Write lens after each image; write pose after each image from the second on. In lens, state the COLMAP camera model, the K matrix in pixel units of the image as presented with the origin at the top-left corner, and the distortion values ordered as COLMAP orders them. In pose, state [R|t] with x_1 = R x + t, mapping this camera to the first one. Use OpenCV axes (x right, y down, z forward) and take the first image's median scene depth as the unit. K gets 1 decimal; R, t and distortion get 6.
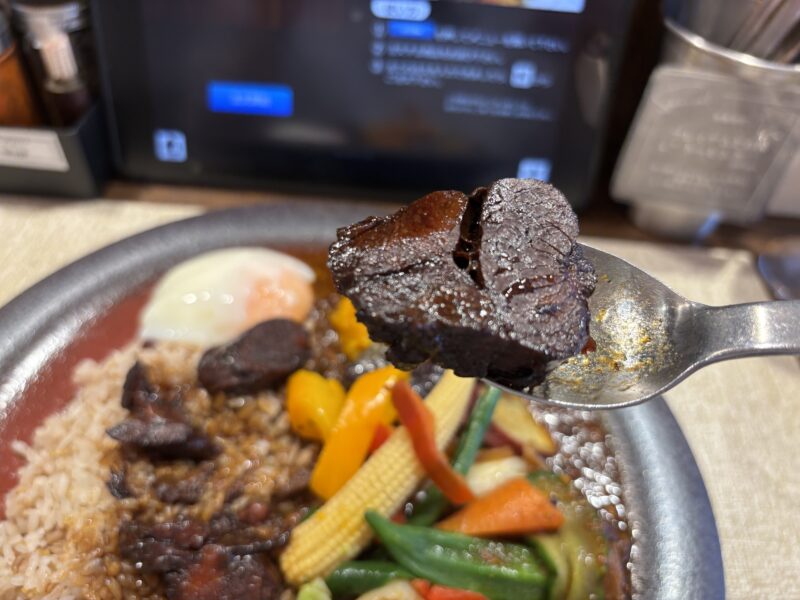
lens RADIAL K [[645.9, 0, 400.0], [0, 645.9, 300.0], [0, 0, 1]] dist [-0.039200, -0.018488]
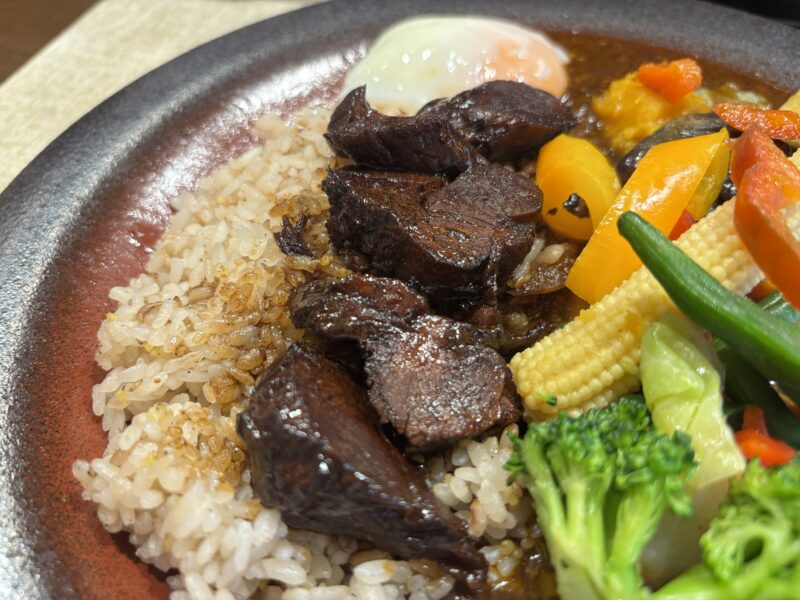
lens RADIAL K [[645.9, 0, 400.0], [0, 645.9, 300.0], [0, 0, 1]] dist [-0.039200, -0.018488]
pose [[0.956364, 0.143378, -0.254580, -0.128162], [-0.122555, 0.987814, 0.095939, 0.253874], [0.265234, -0.060553, 0.962281, 0.321994]]
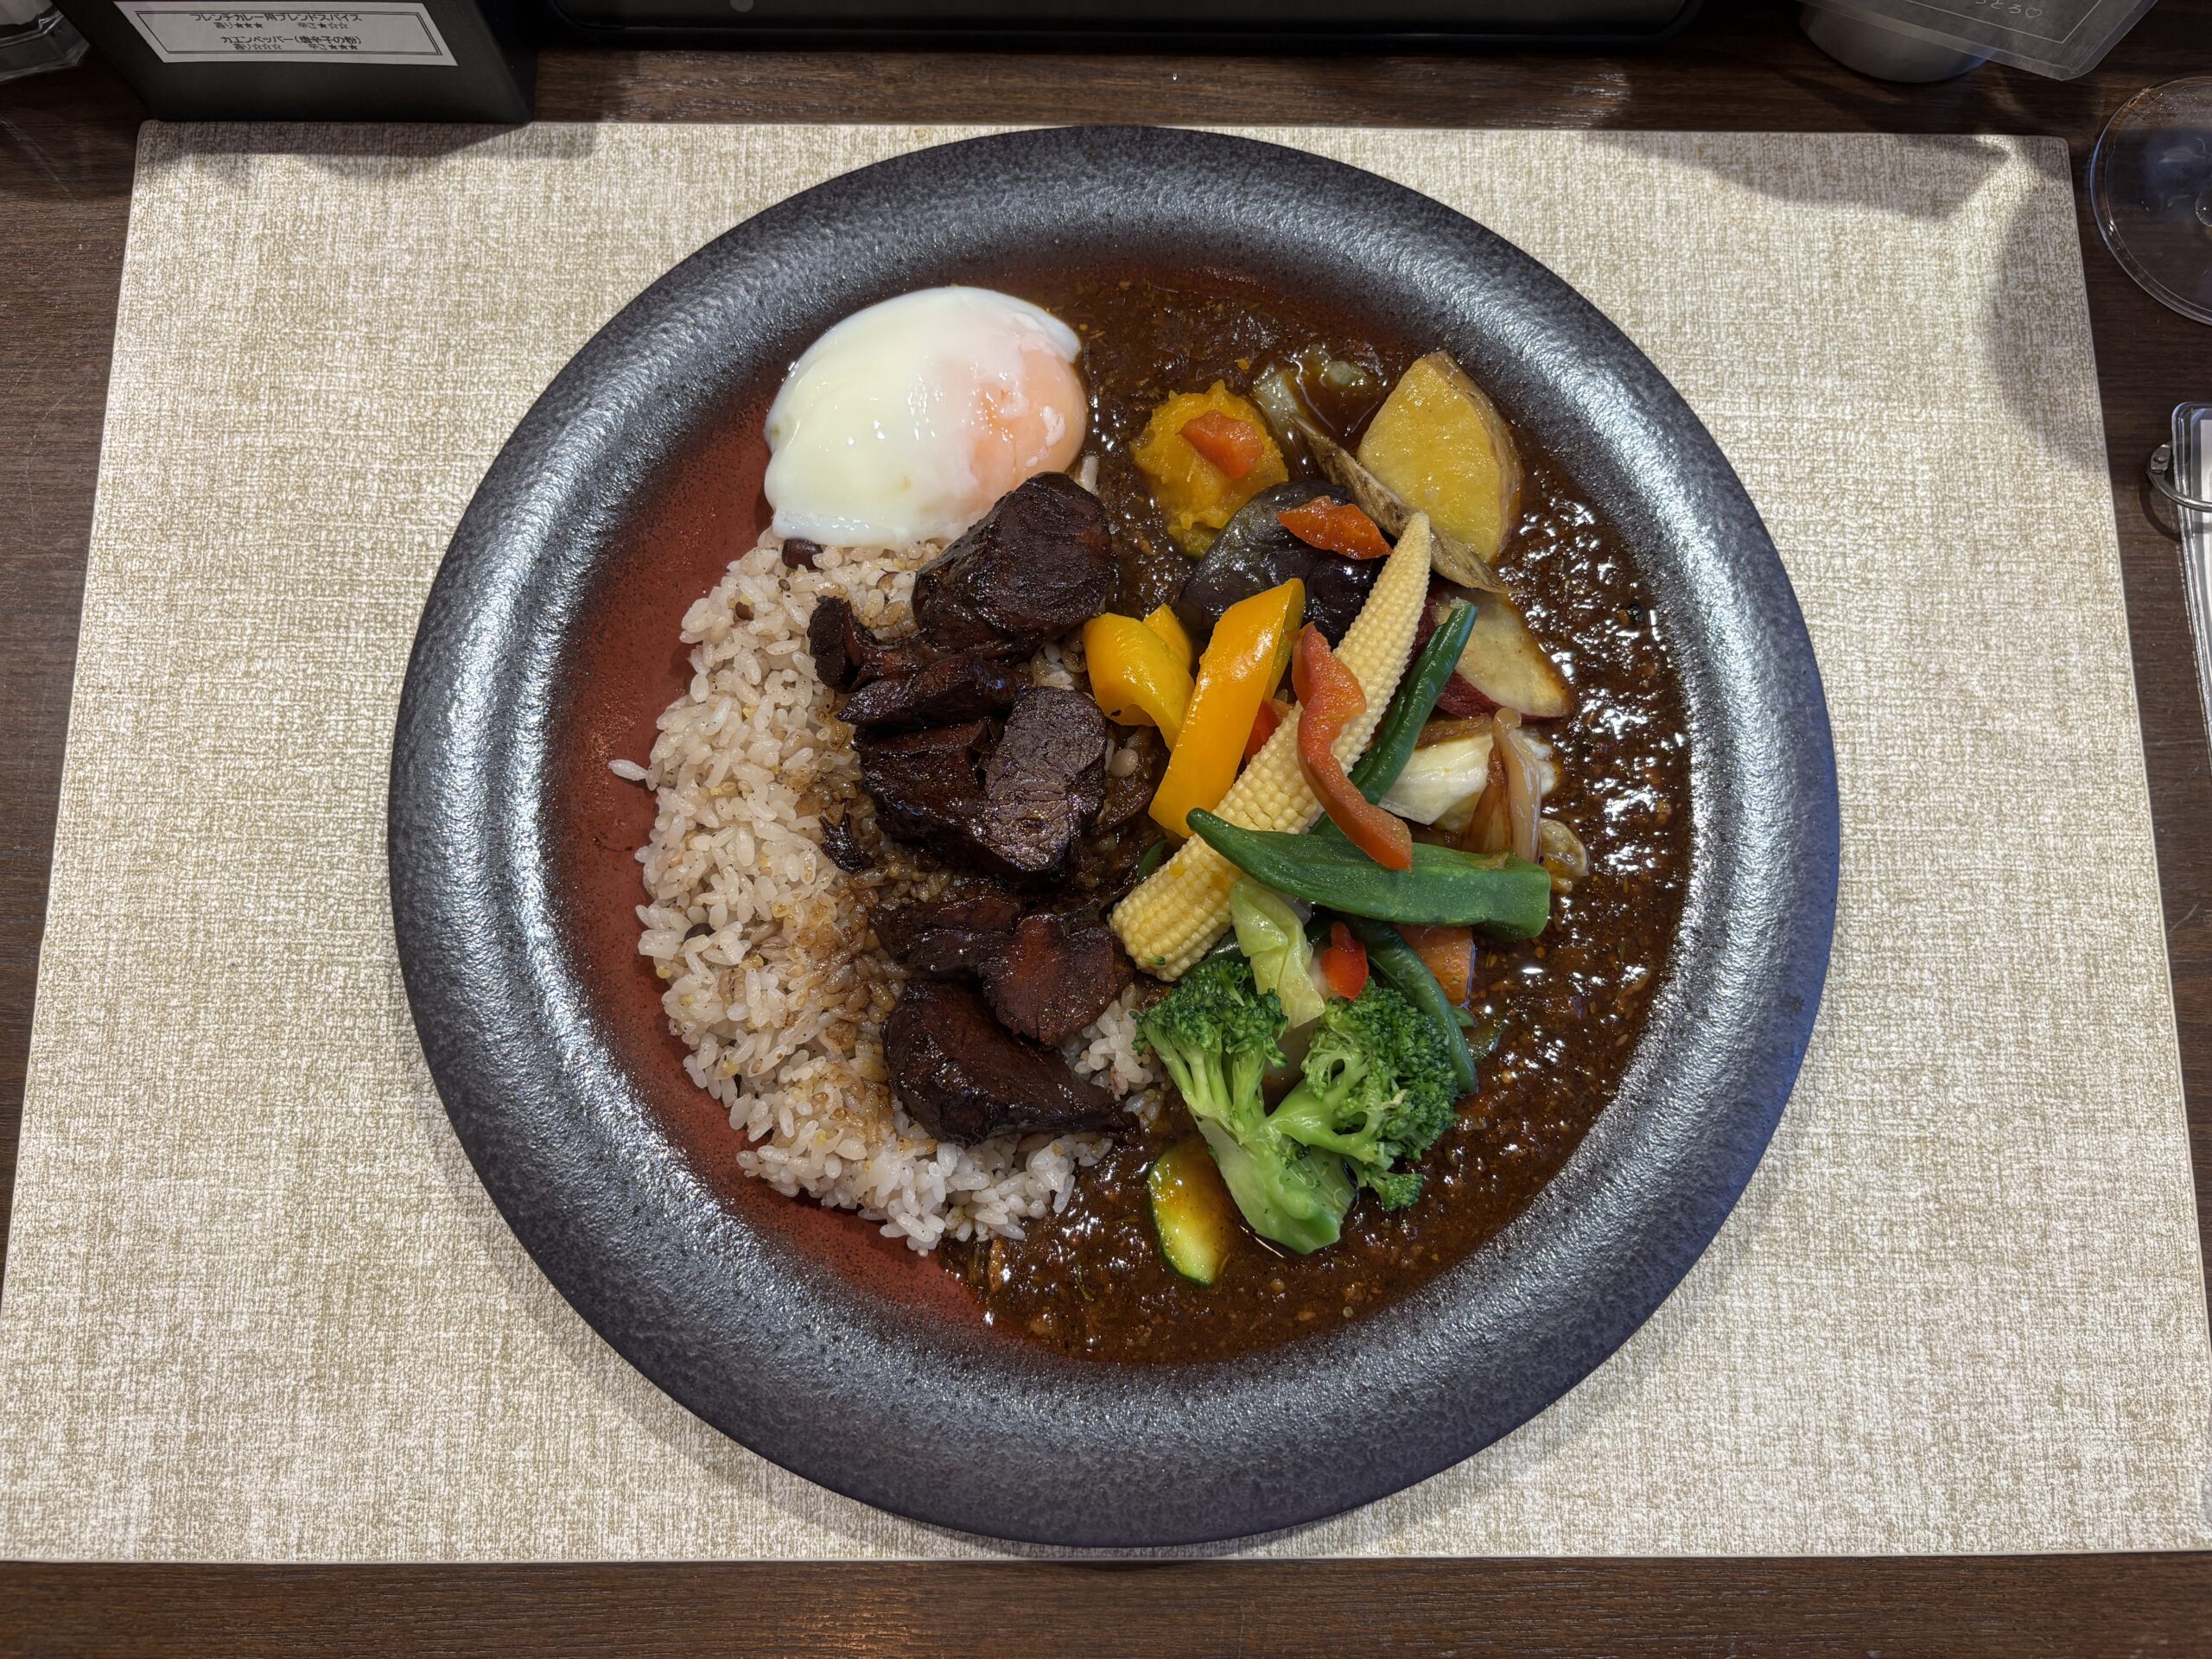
lens RADIAL K [[1658.7, 0, 1106.0], [0, 1658.7, 829.5], [0, 0, 1]] dist [0.060621, -0.087998]
pose [[0.997582, -0.053023, -0.044924, -0.107579], [0.068642, 0.852766, 0.517763, -0.499491], [0.010857, -0.519595, 0.854344, -0.331941]]
